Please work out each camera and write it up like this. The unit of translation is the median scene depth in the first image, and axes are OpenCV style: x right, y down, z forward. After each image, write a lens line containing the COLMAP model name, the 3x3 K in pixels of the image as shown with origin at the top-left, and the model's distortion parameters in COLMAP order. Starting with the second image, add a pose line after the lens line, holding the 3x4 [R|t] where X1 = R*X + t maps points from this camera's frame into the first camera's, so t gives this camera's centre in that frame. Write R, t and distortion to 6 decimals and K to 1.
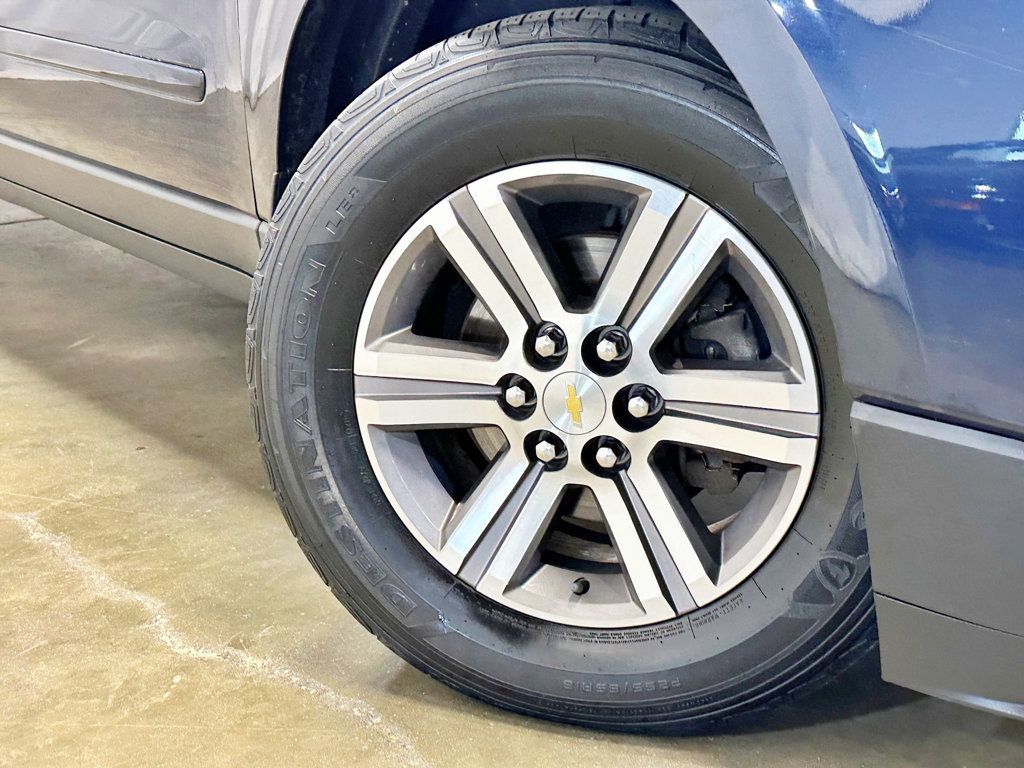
lens RADIAL K [[1388.7, 0, 512.0], [0, 1388.7, 384.0], [0, 0, 1]] dist [0.131457, -0.105354]
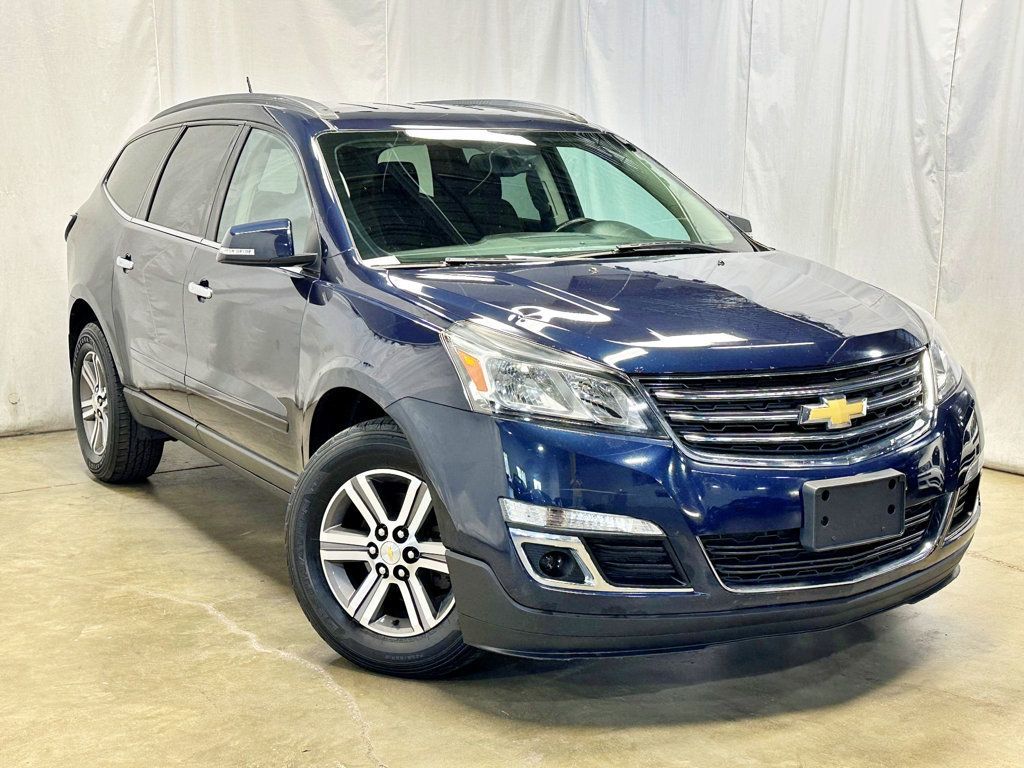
lens RADIAL K [[1388.7, 0, 512.0], [0, 1388.7, 384.0], [0, 0, 1]] dist [0.131457, -0.105354]
pose [[0.988192, 0.015778, -0.152403, 0.679049], [-0.039289, 0.987519, -0.152518, 0.091881], [0.148095, 0.156705, 0.976479, -1.694018]]
